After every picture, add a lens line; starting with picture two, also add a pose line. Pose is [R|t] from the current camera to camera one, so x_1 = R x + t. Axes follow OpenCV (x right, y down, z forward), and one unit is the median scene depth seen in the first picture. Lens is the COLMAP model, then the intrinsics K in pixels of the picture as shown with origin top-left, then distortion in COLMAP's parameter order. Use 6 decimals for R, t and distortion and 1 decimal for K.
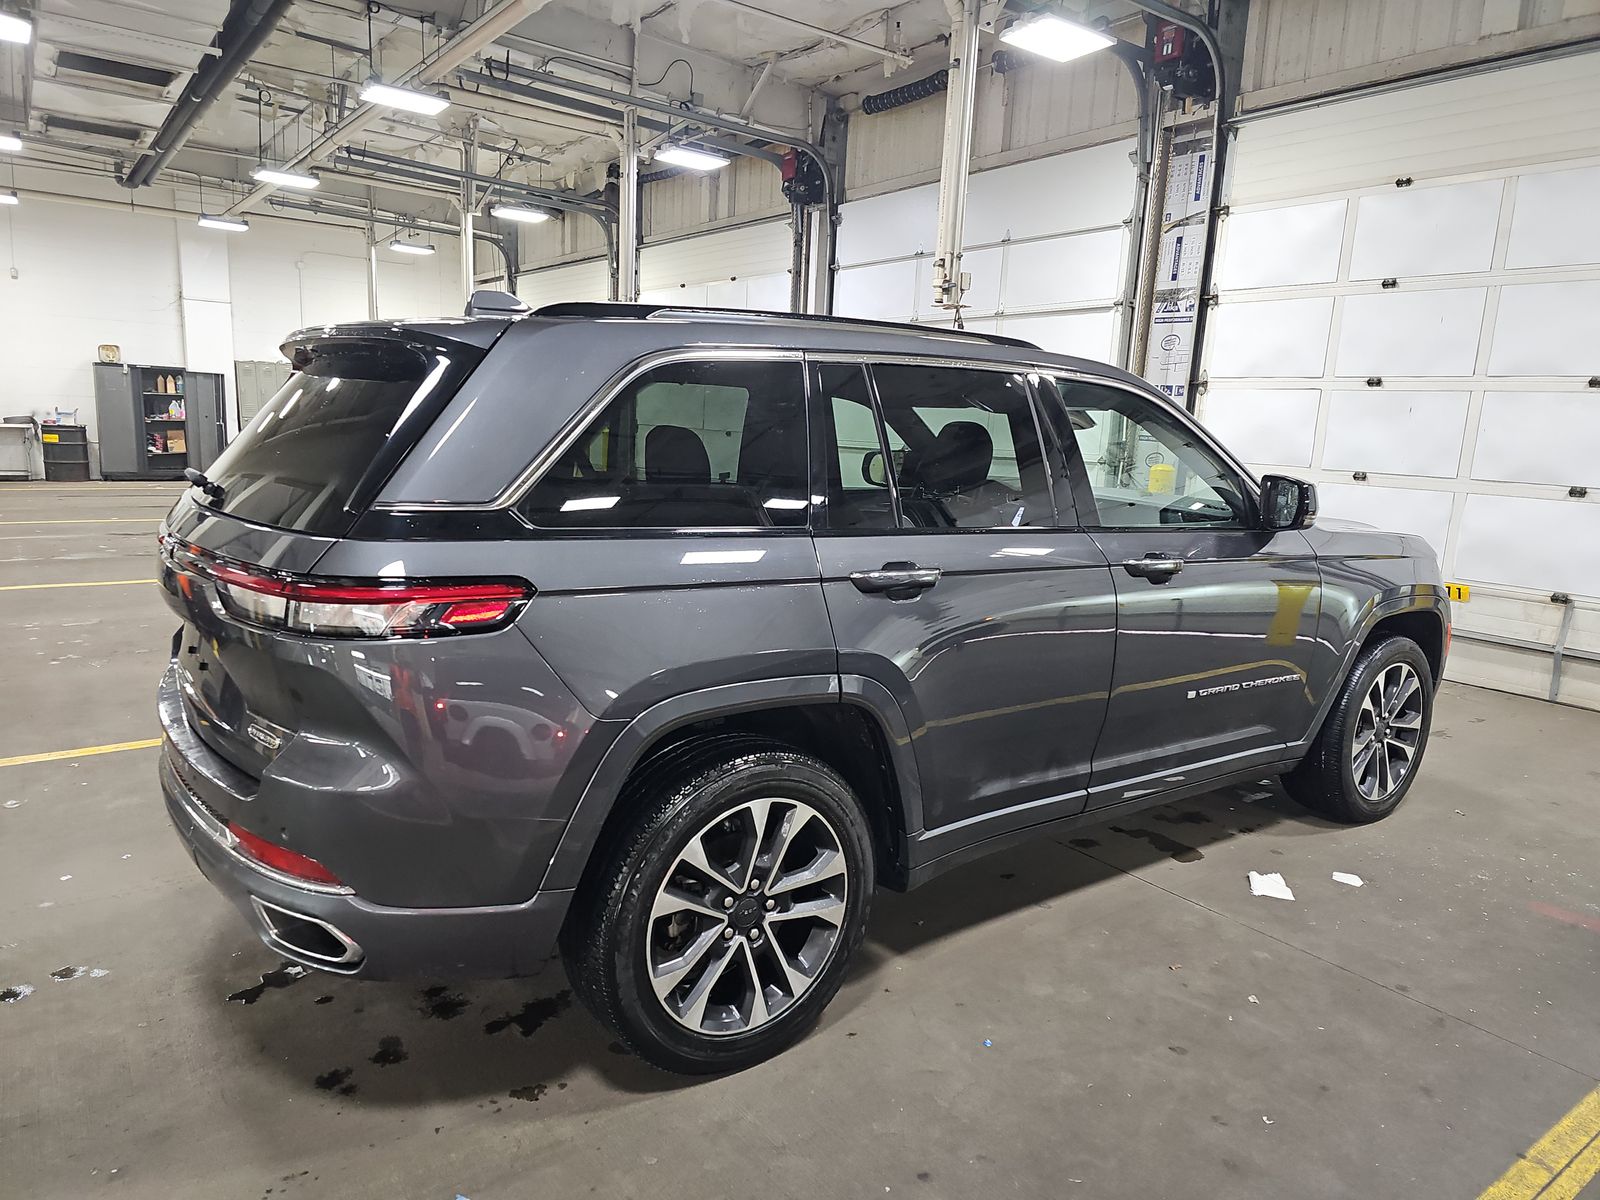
lens RADIAL K [[1053.0, 0, 795.4], [0, 1053.0, 610.1], [0, 0, 1]] dist [0.028054, -0.022574]
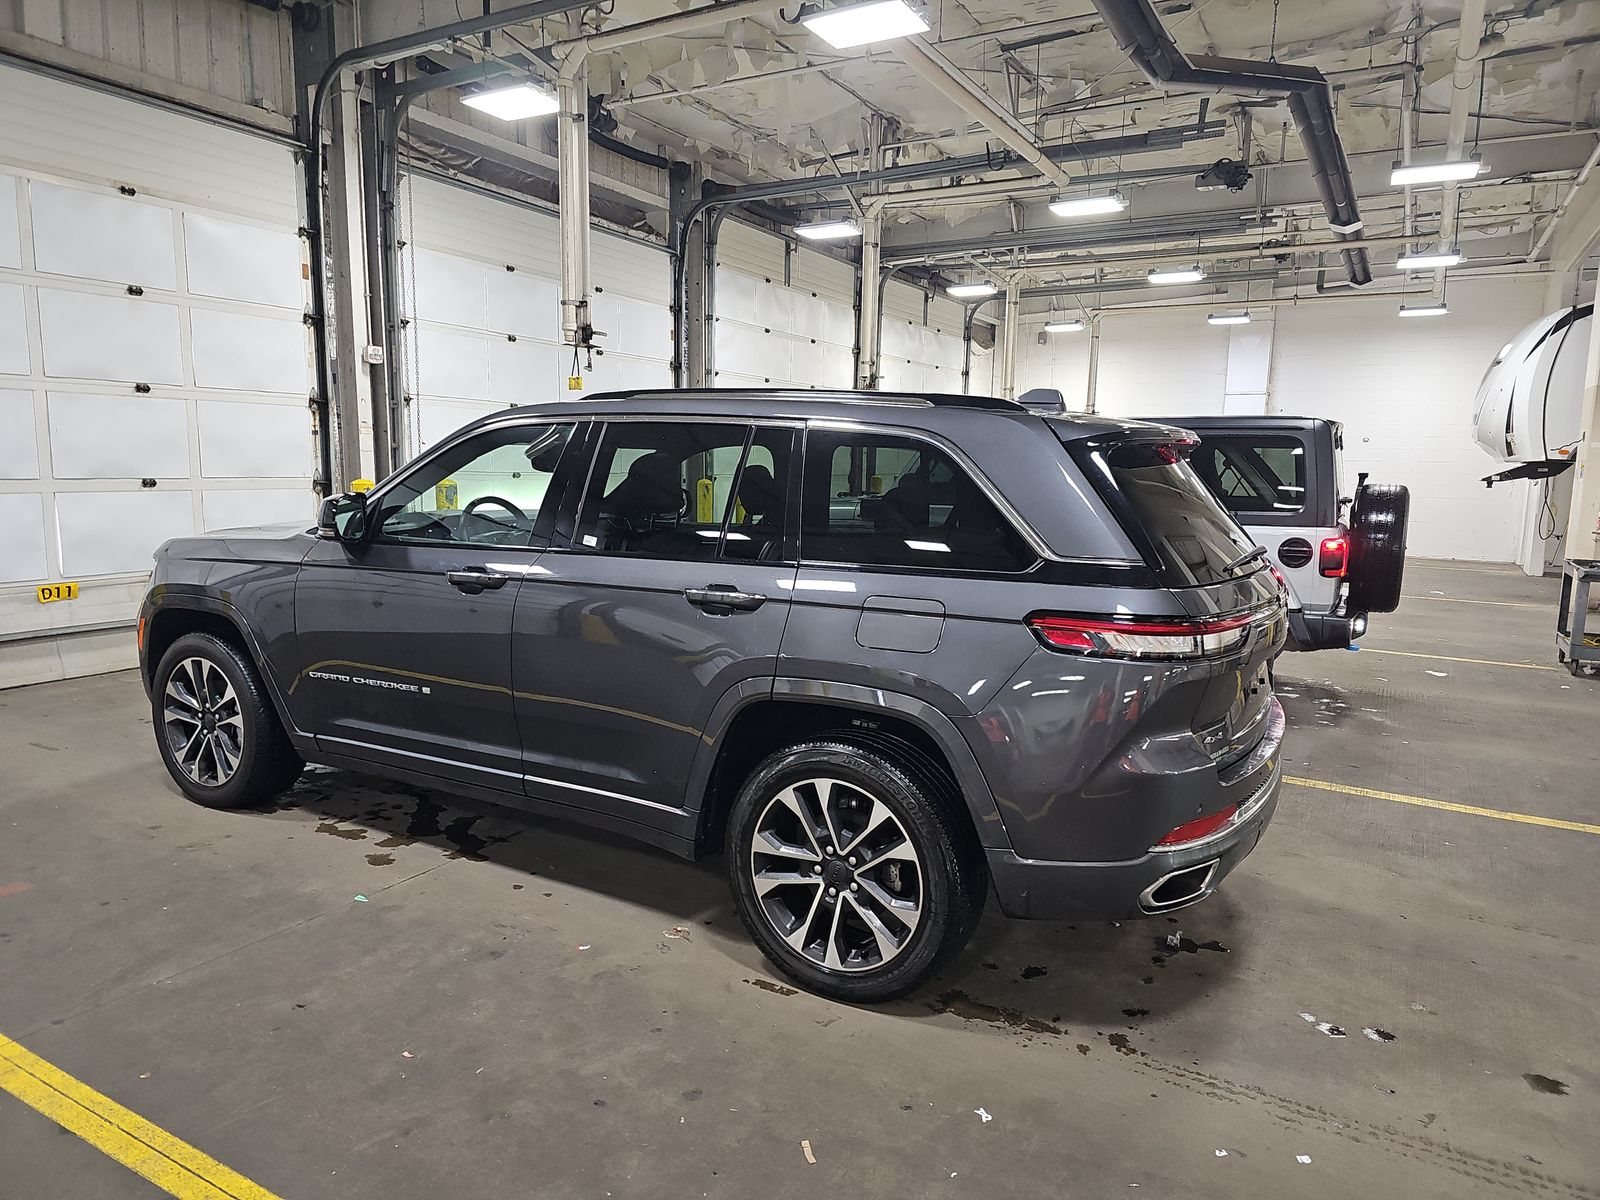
lens RADIAL K [[1053.0, 0, 801.4], [0, 1053.0, 609.8], [0, 0, 1]] dist [0.028054, -0.022574]
pose [[-0.414741, -0.181711, 0.891611, -0.549775], [0.118927, 0.960628, 0.251096, -0.165322], [-0.902134, 0.210177, -0.376802, 0.737451]]
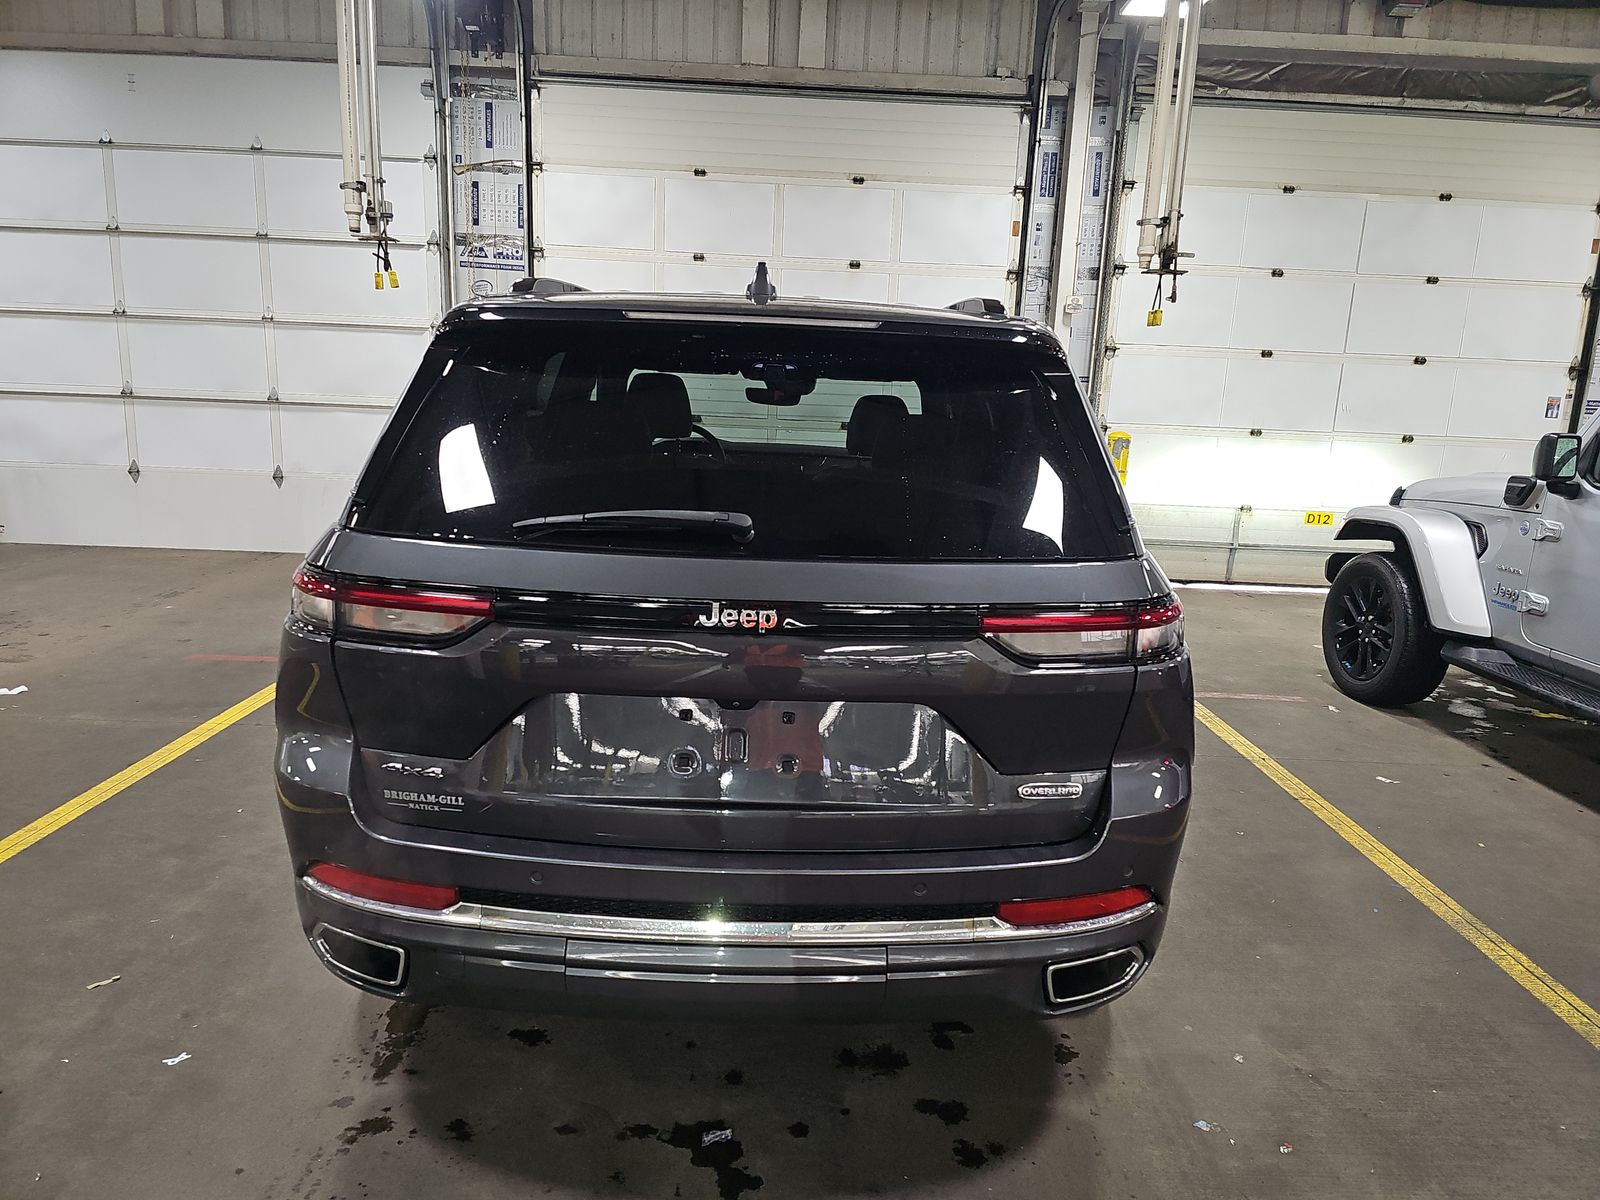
lens RADIAL K [[1053.0, 0, 800.2], [0, 1053.0, 613.0], [0, 0, 1]] dist [0.028054, -0.022574]
pose [[0.578219, -0.184143, 0.794829, -0.404998], [0.127076, 0.982634, 0.135209, -0.055209], [-0.805925, 0.022823, 0.591578, 0.198118]]
